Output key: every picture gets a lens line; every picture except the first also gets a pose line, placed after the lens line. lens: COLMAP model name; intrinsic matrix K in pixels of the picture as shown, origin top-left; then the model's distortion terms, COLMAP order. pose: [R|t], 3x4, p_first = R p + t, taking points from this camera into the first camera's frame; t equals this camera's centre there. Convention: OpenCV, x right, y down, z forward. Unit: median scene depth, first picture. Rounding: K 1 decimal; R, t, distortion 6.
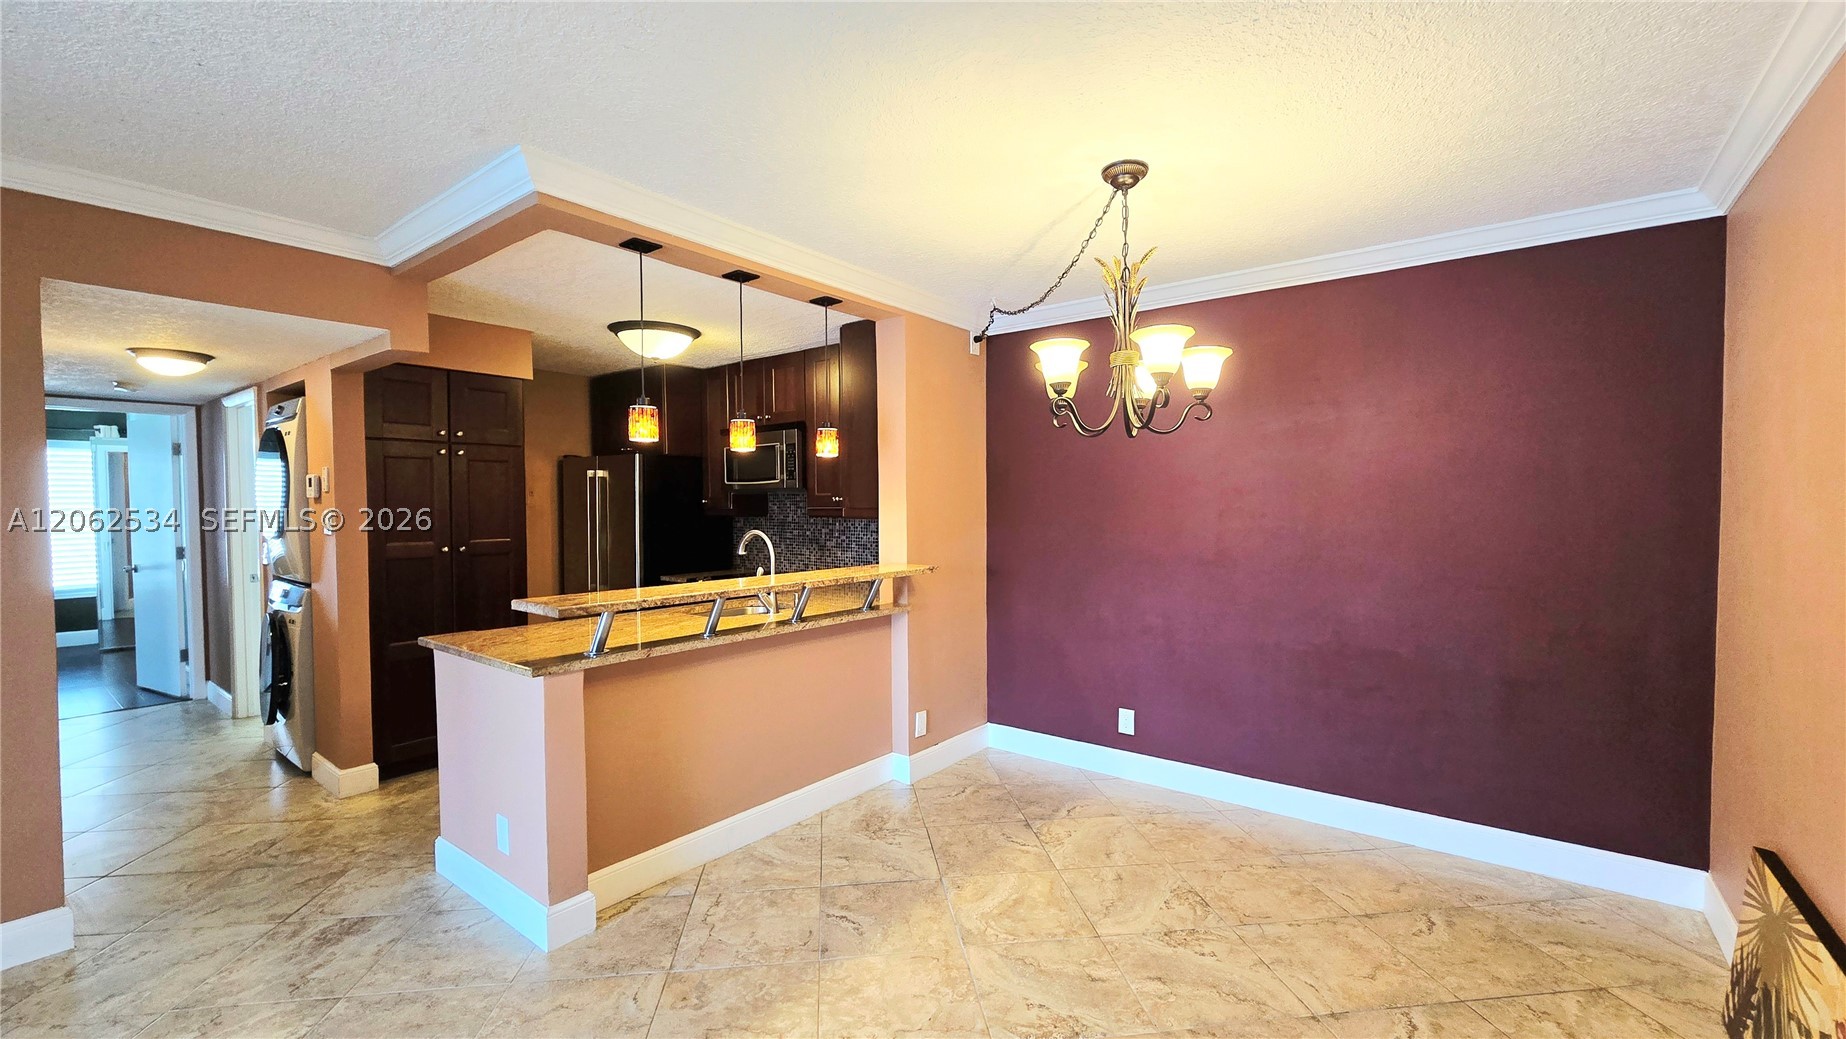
lens RADIAL K [[758.7, 0, 923.1], [0, 758.7, 524.8], [0, 0, 1]] dist [-0.002287, 0.001519]
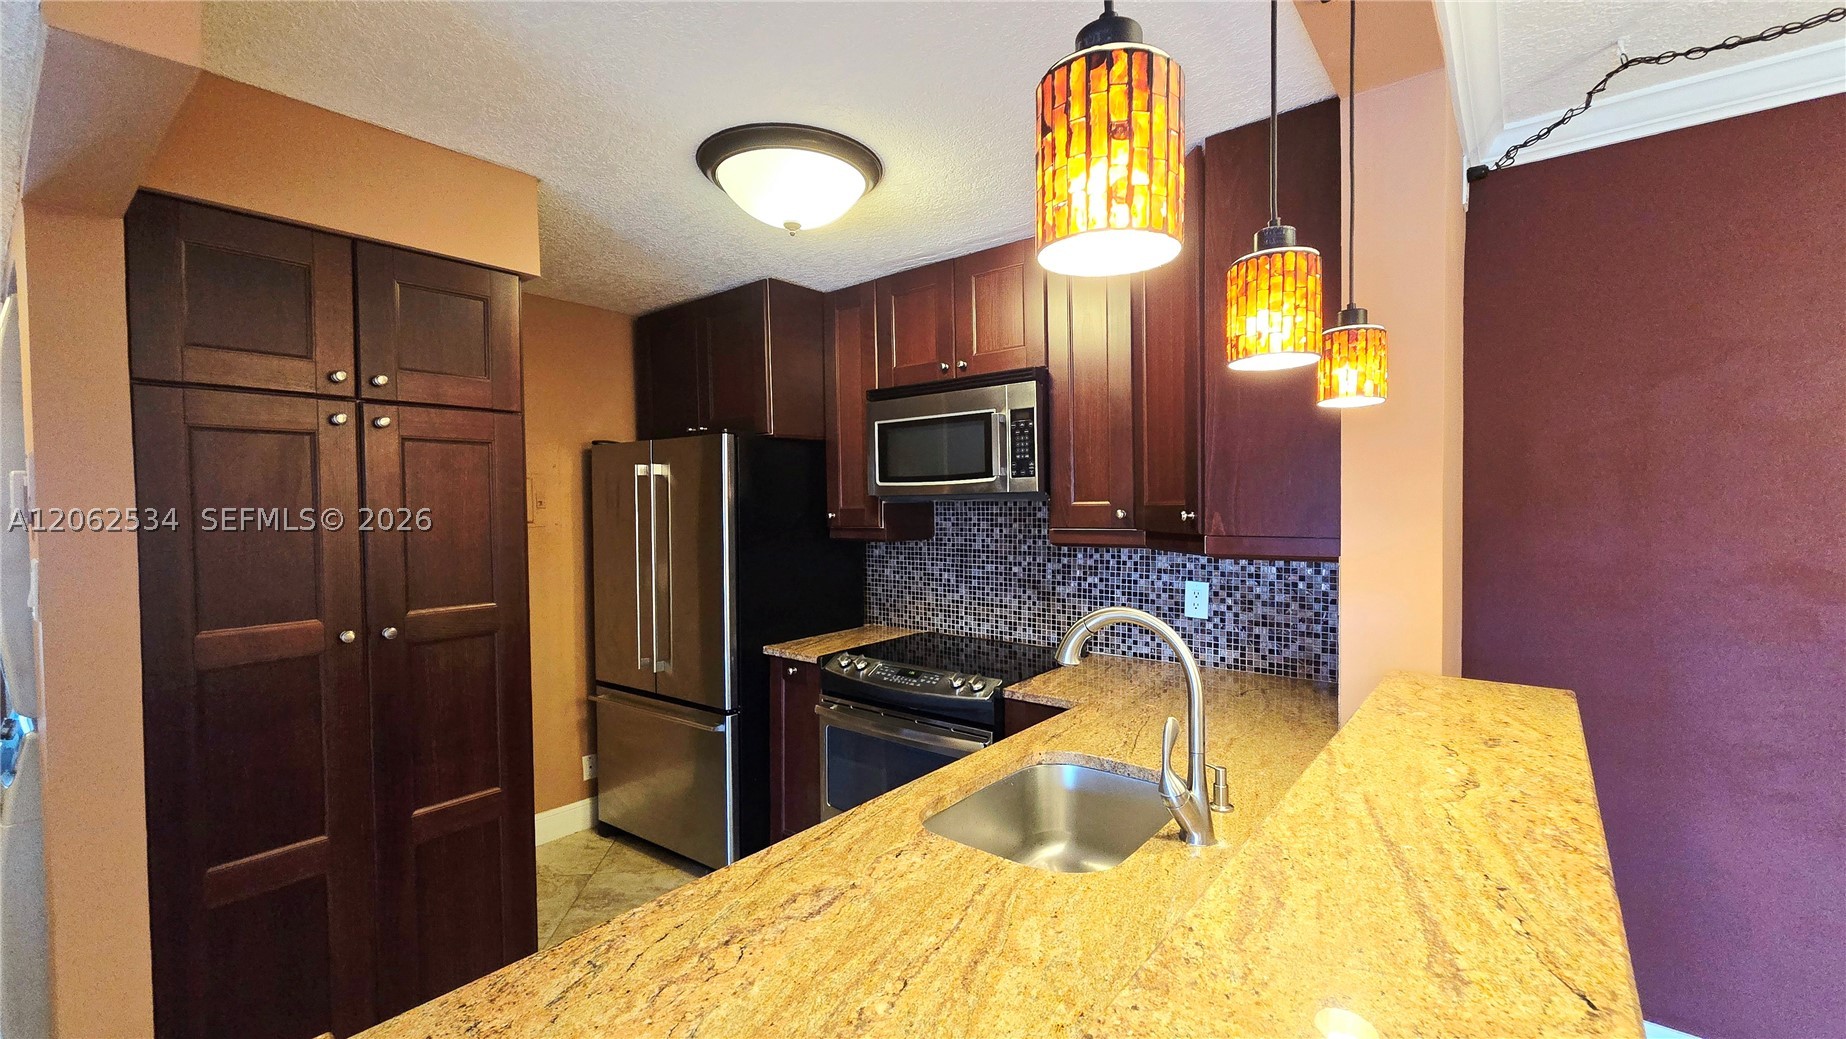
lens RADIAL K [[758.7, 0, 926.8], [0, 758.7, 524.9], [0, 0, 1]] dist [-0.002287, 0.001519]
pose [[0.999928, -0.008392, -0.008596, -0.351781], [0.008378, 0.999963, -0.001744, -0.036935], [0.008610, 0.001672, 0.999962, 0.687512]]
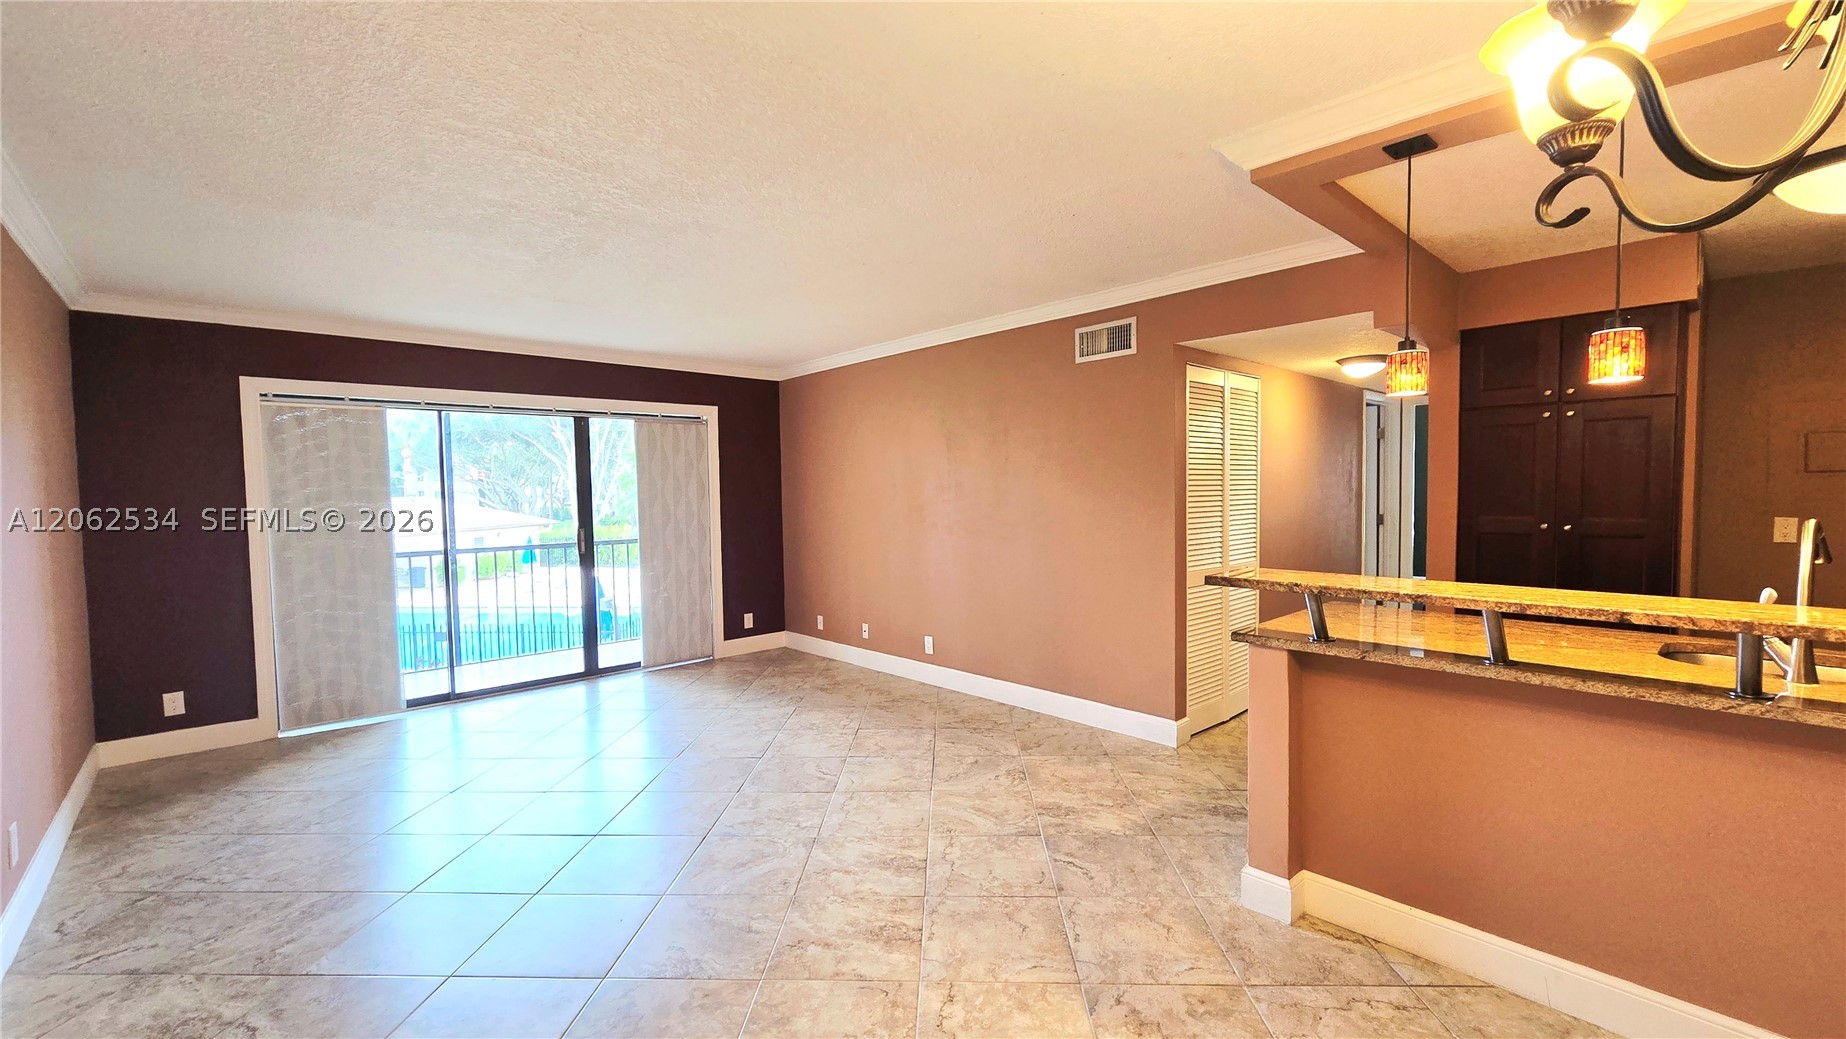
lens RADIAL K [[758.7, 0, 932.9], [0, 758.7, 527.3], [0, 0, 1]] dist [-0.002287, 0.001519]
pose [[-0.156992, 0.057283, -0.985937, 0.429866], [-0.013973, 0.998088, 0.060214, -0.011673], [0.987501, 0.023229, -0.155892, 0.543362]]
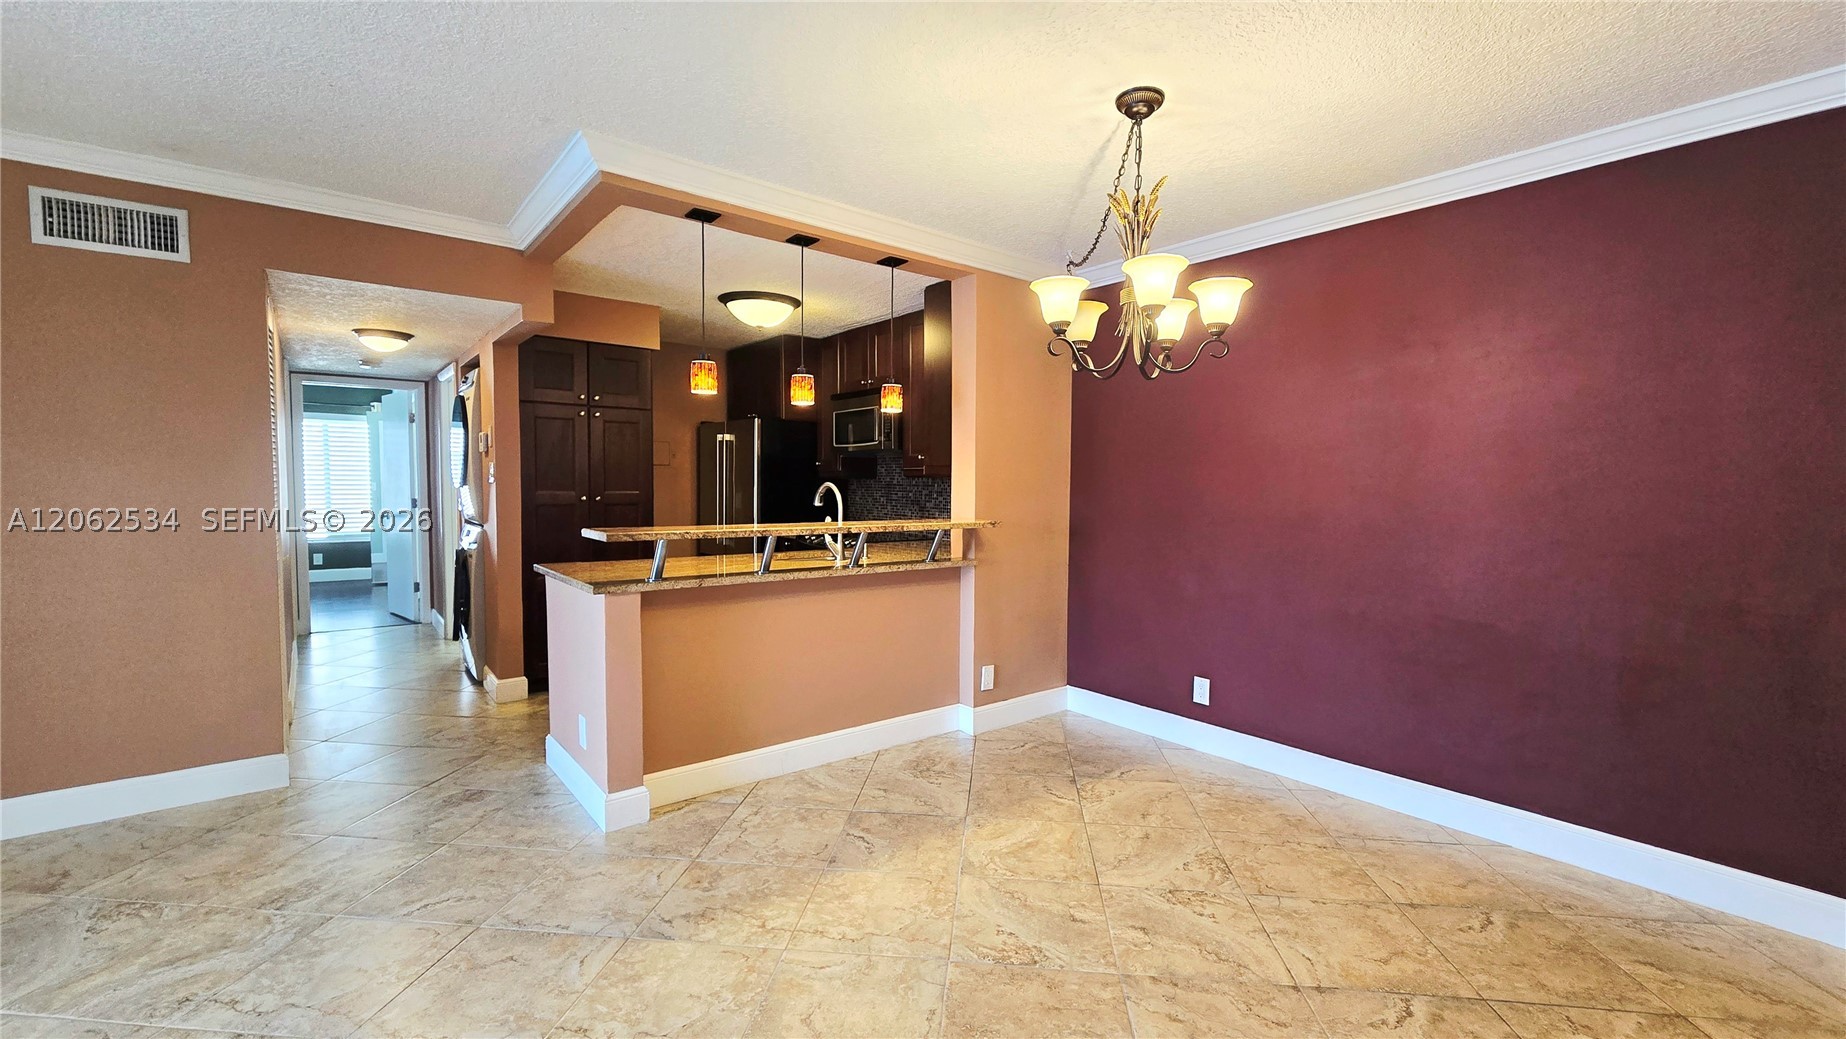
lens RADIAL K [[758.7, 0, 925.5], [0, 758.7, 522.3], [0, 0, 1]] dist [-0.002287, 0.001519]
pose [[0.973166, 0.024749, -0.228771, 0.175042], [-0.019864, 0.999523, 0.023632, 0.038987], [0.229247, -0.018453, 0.973193, -0.006420]]
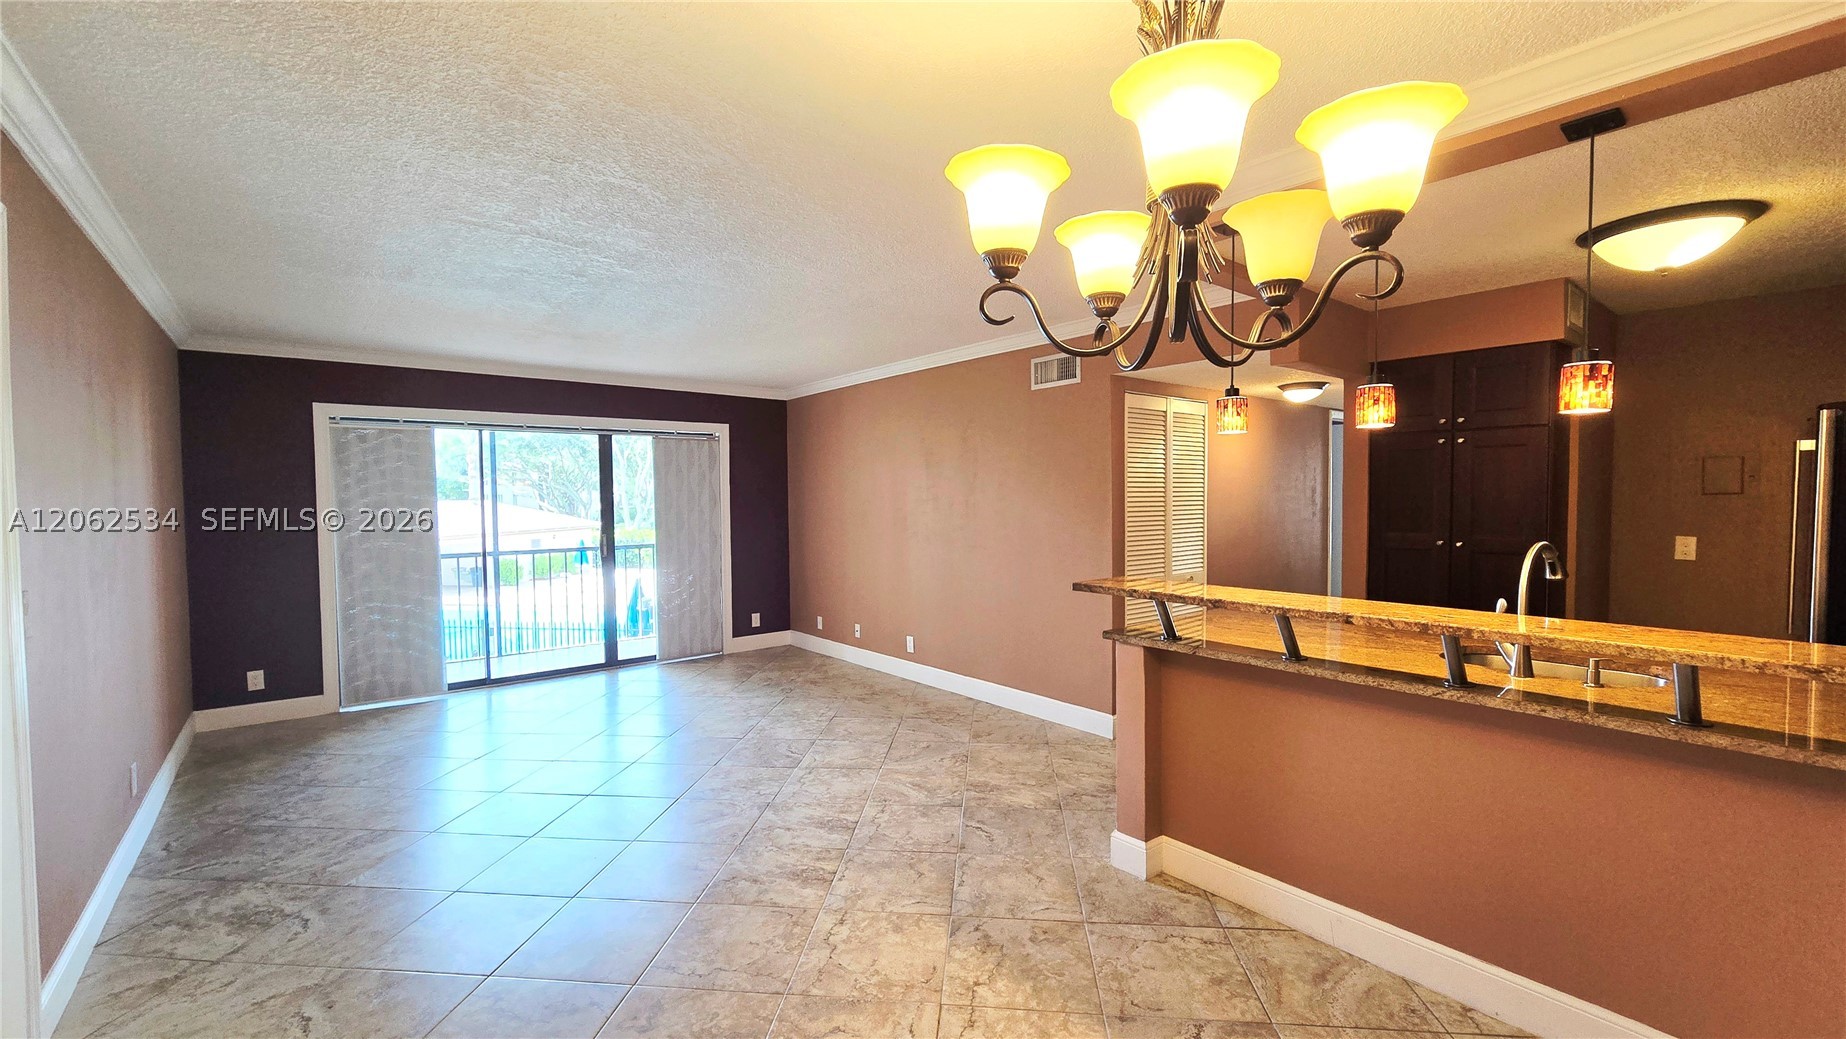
lens RADIAL K [[758.7, 0, 934.7], [0, 758.7, 527.4], [0, 0, 1]] dist [-0.002287, 0.001519]
pose [[-0.215975, 0.047991, -0.975219, 0.551737], [-0.020200, 0.998358, 0.053604, -0.031702], [0.976190, 0.031276, -0.214651, 0.720614]]
